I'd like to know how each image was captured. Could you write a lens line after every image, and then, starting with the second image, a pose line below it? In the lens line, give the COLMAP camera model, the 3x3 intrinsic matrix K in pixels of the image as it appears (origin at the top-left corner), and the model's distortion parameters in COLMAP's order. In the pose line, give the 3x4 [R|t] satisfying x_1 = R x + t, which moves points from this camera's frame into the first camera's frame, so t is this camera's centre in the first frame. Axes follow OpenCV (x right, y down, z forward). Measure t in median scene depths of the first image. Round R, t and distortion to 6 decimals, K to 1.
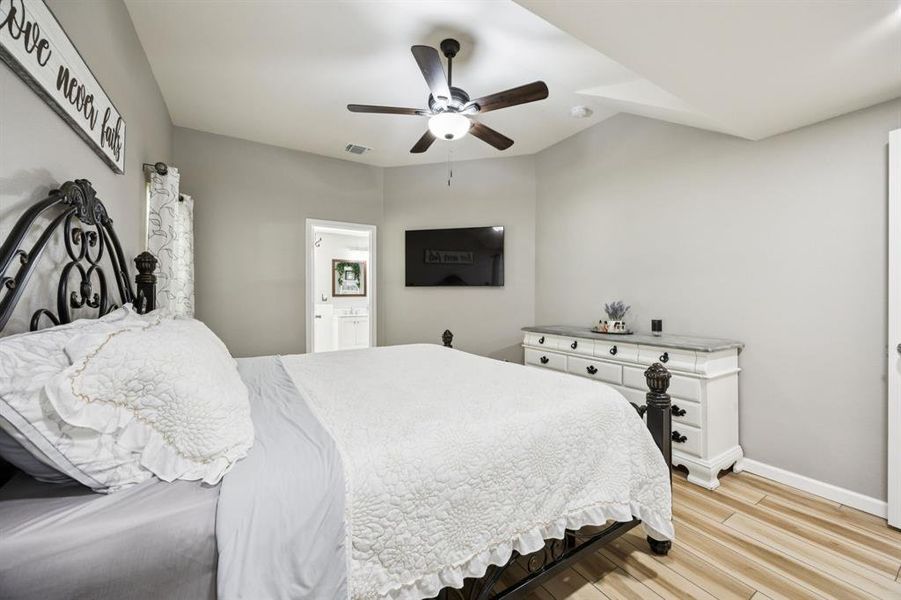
lens RADIAL K [[345.2, 0, 453.4], [0, 345.2, 298.4], [0, 0, 1]] dist [-0.002512, 0.000237]
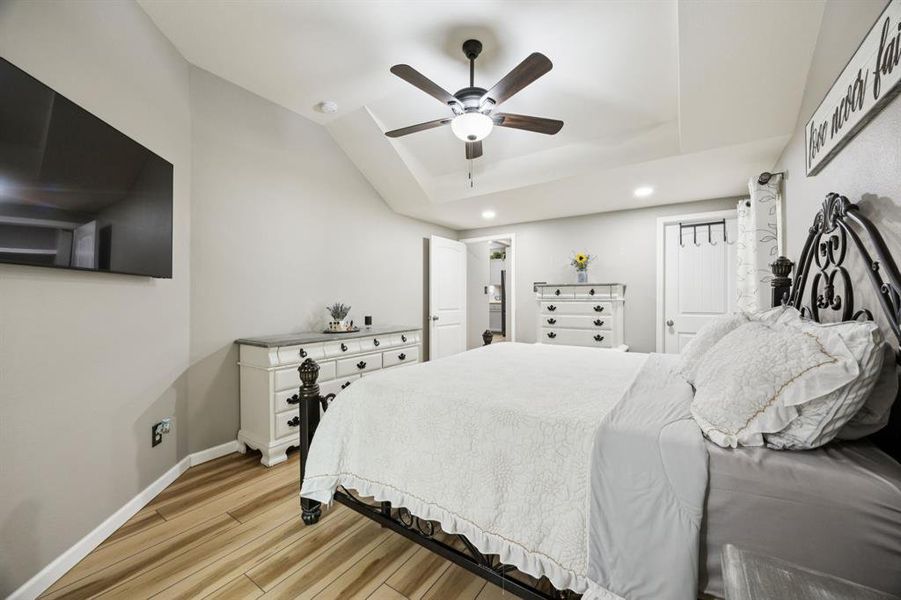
lens RADIAL K [[345.2, 0, 454.0], [0, 345.2, 297.3], [0, 0, 1]] dist [-0.002512, 0.000237]
pose [[-0.401367, 0.003123, 0.915912, -0.803017], [0.005660, 0.999984, -0.000929, -0.008368], [-0.915900, 0.004811, -0.401378, 1.283999]]
